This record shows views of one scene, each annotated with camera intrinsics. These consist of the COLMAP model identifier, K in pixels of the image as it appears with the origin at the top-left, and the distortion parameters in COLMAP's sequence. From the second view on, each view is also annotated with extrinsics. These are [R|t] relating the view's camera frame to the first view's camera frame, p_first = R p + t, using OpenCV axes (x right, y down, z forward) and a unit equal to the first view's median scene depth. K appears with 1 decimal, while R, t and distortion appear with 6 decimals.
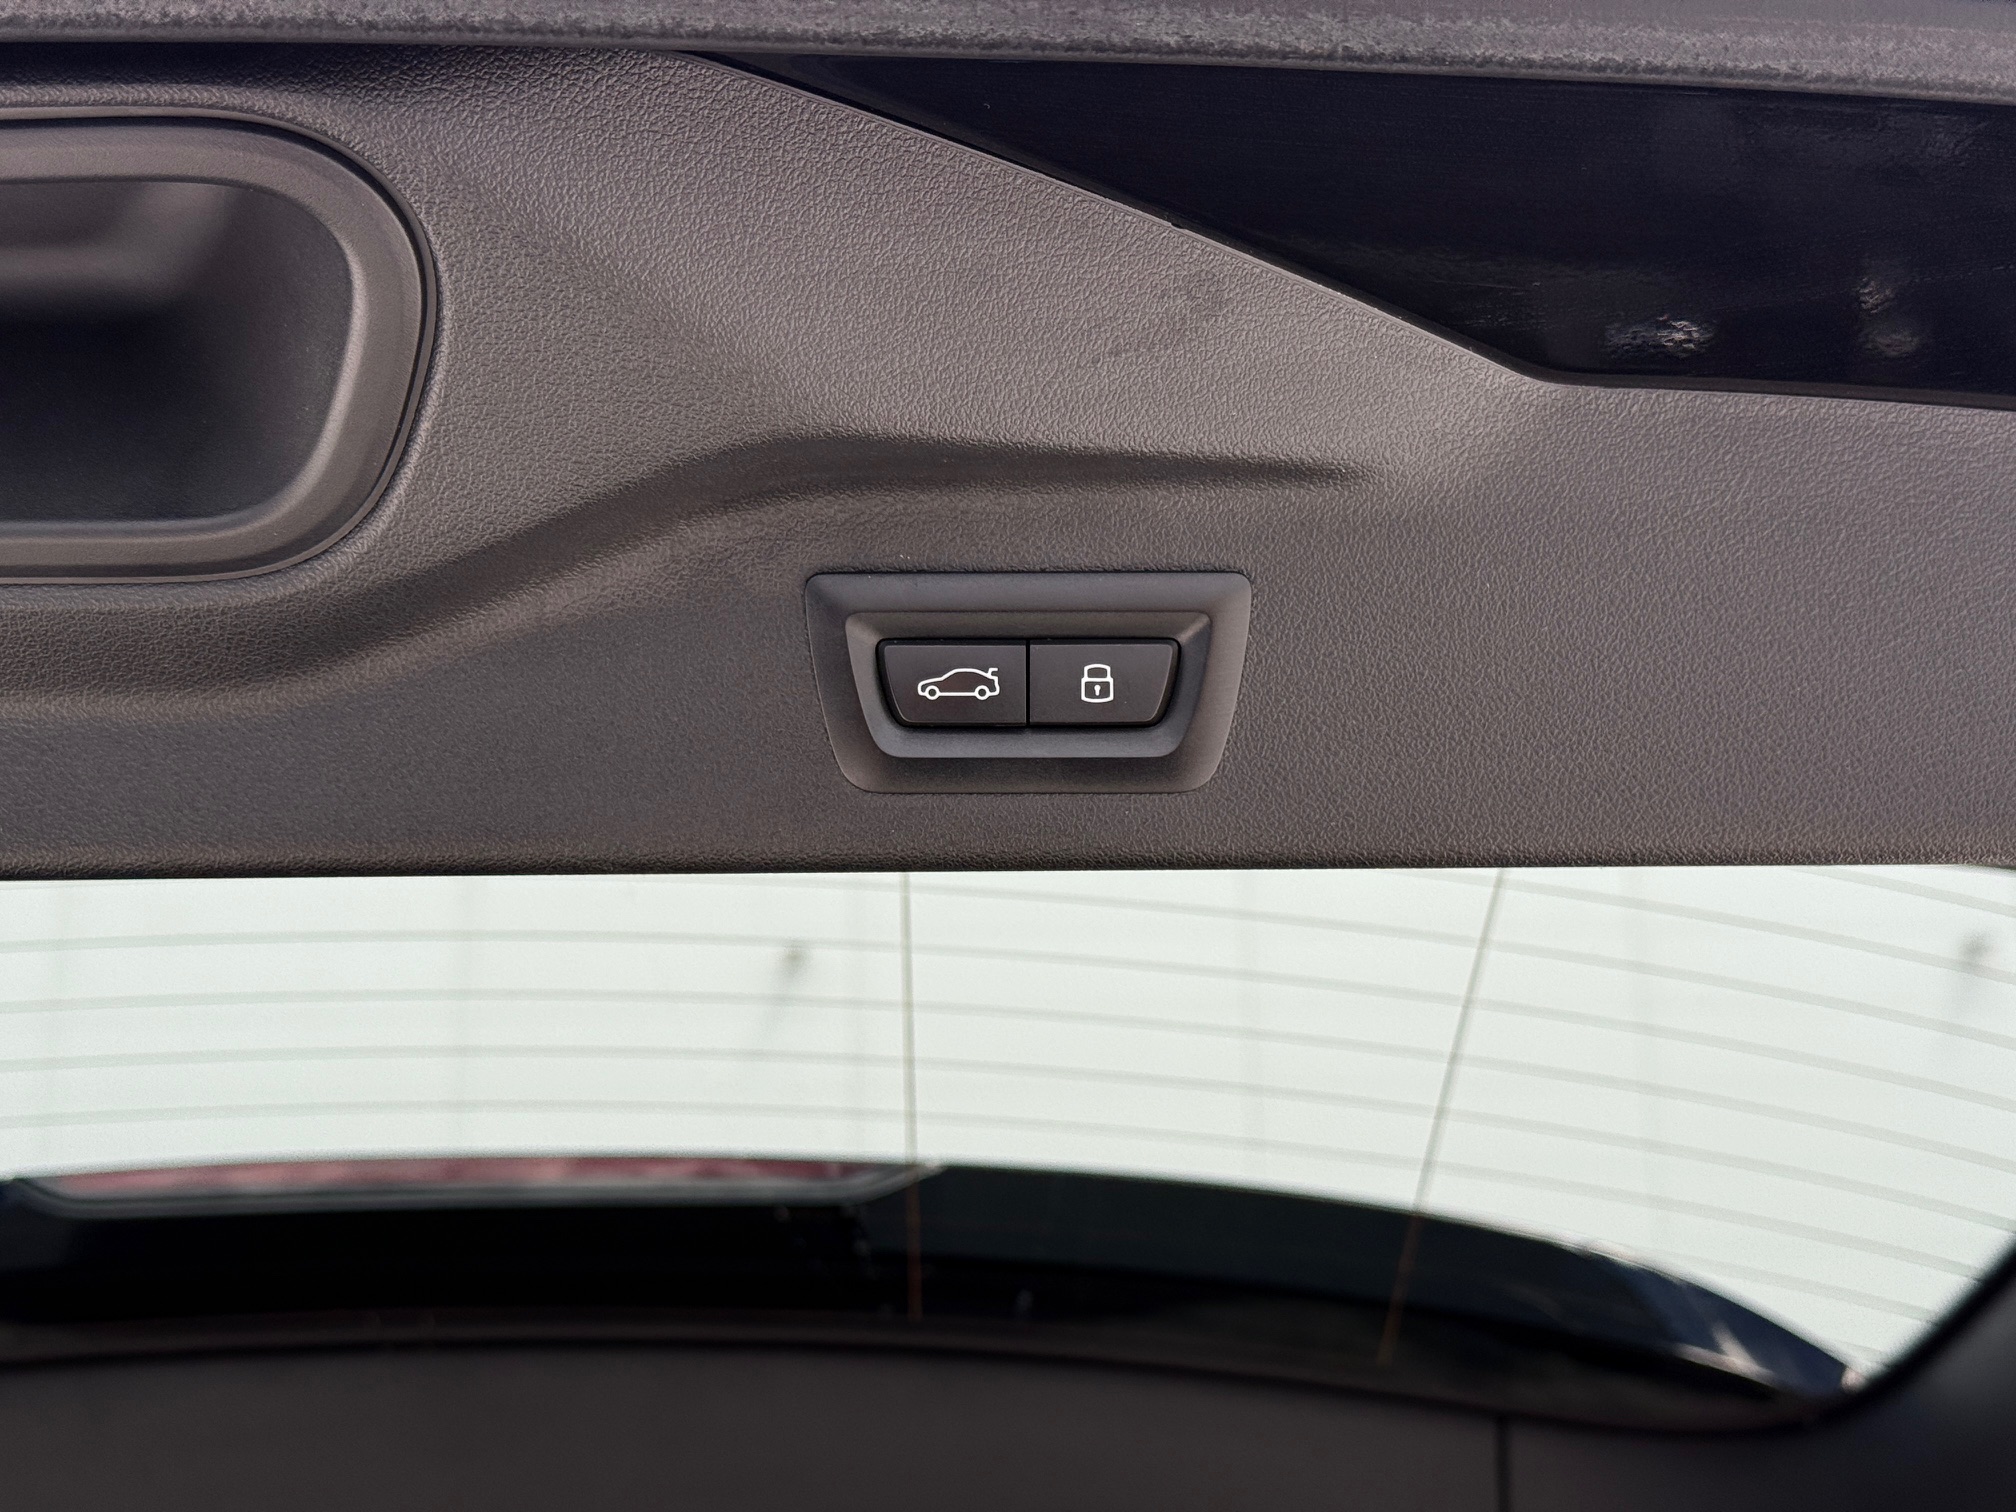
lens RADIAL K [[2457.6, 0, 1008.0], [0, 2457.6, 756.0], [0, 0, 1]] dist [0.089442, -0.047848]
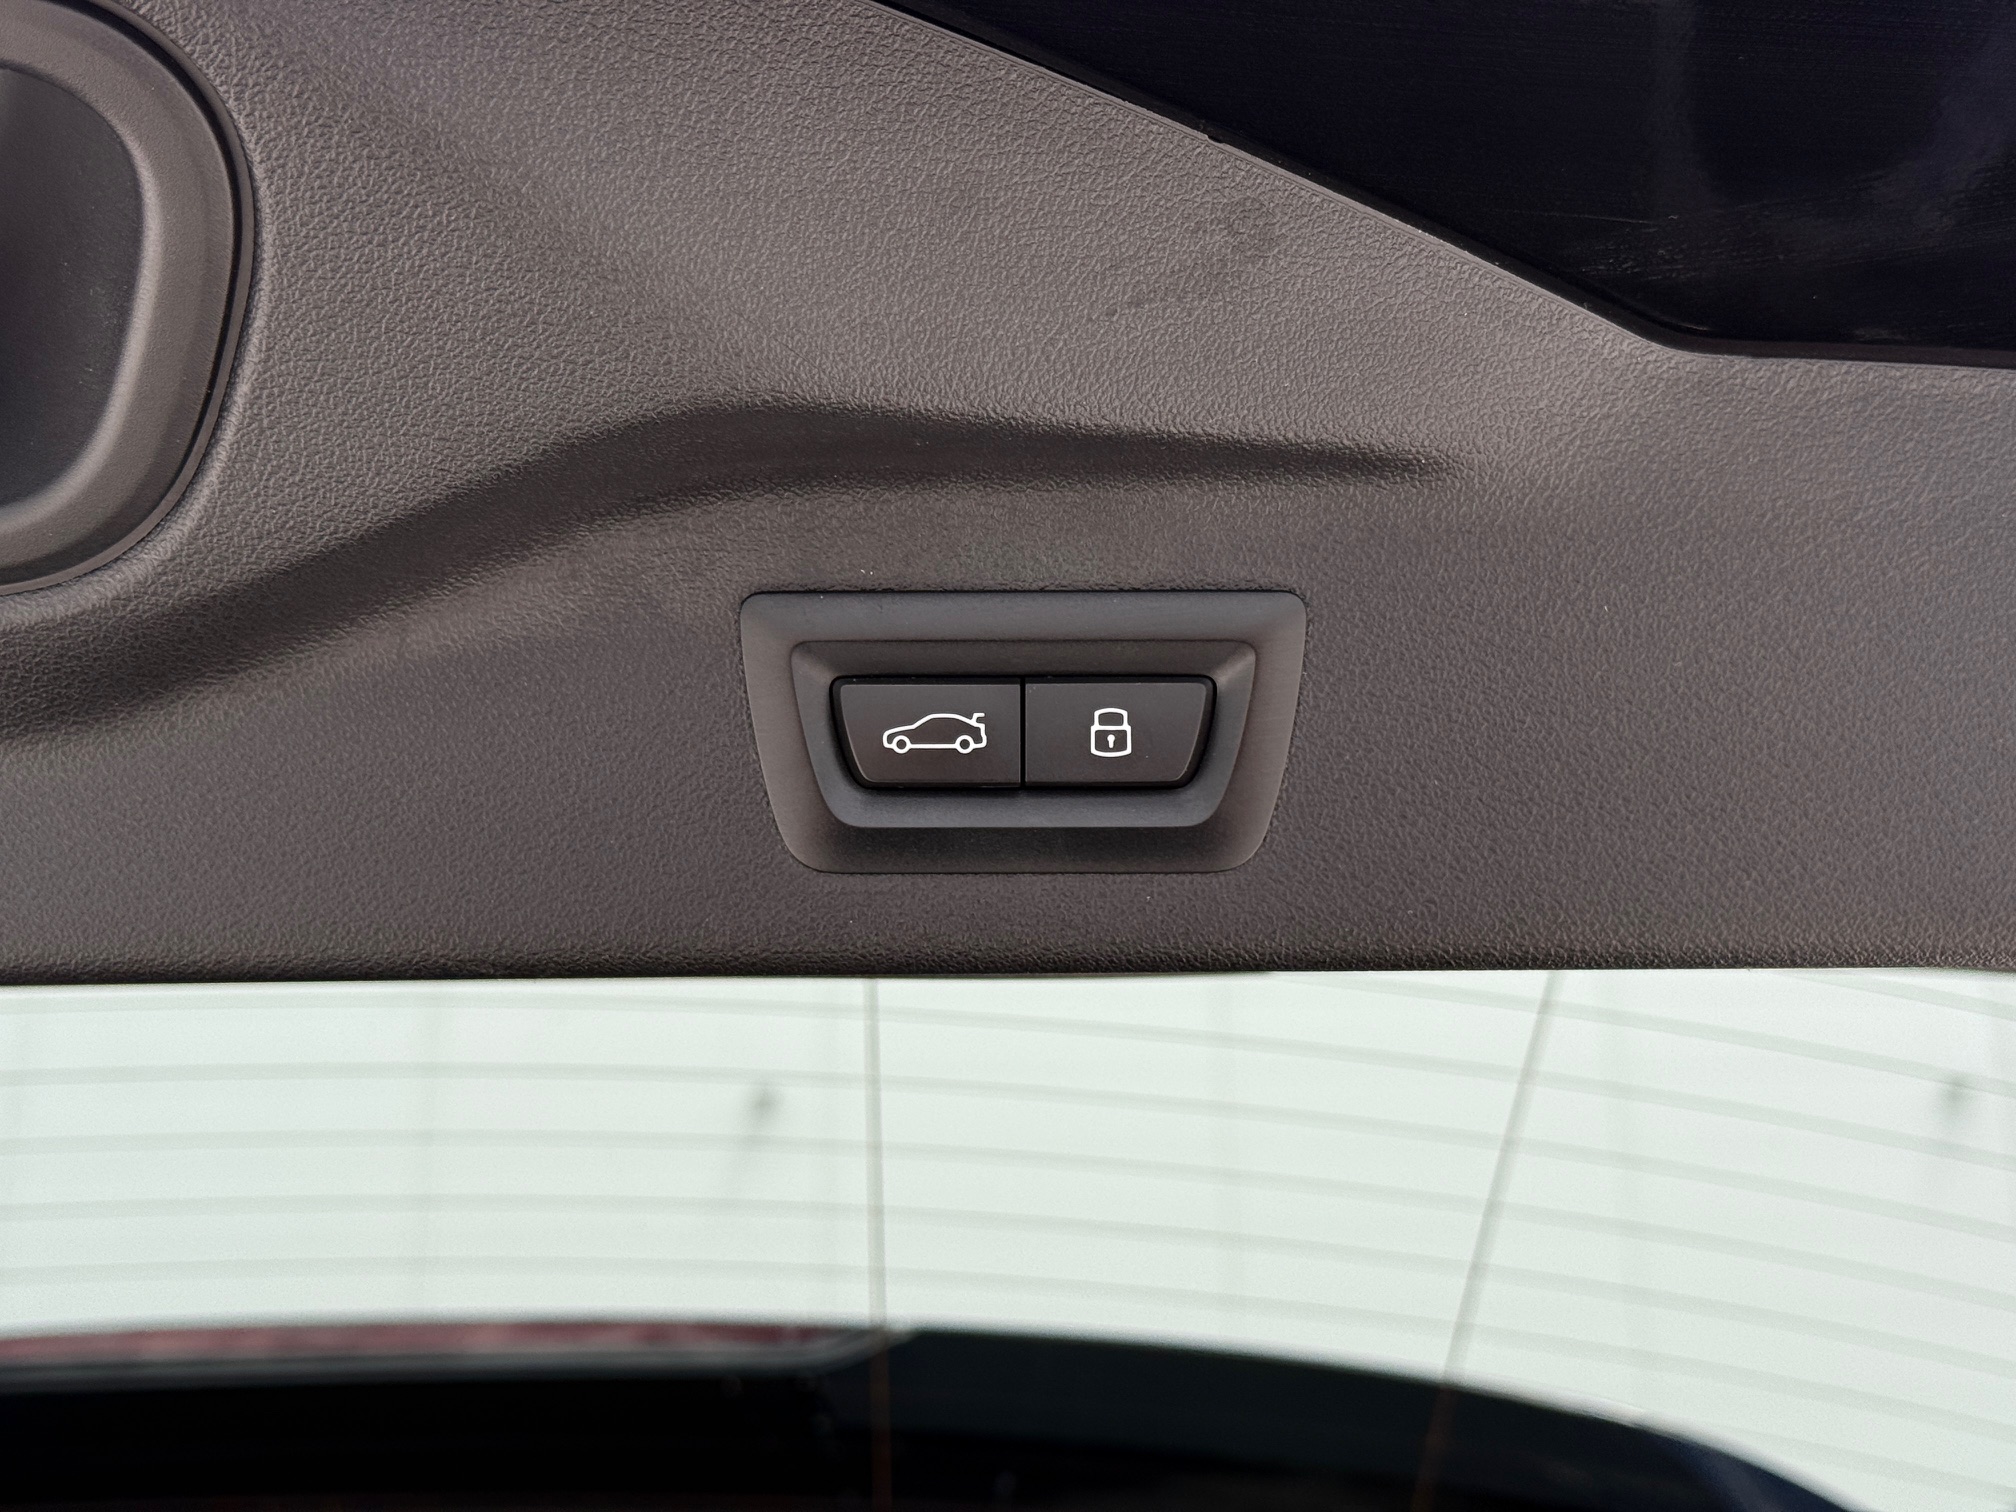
lens RADIAL K [[2457.6, 0, 1008.0], [0, 2457.6, 756.0], [0, 0, 1]] dist [0.089442, -0.047848]
pose [[0.999938, 0.000096, 0.011160, -0.005498], [0.000548, 0.998333, -0.057713, 0.023526], [-0.011146, 0.057716, 0.998271, 0.217243]]
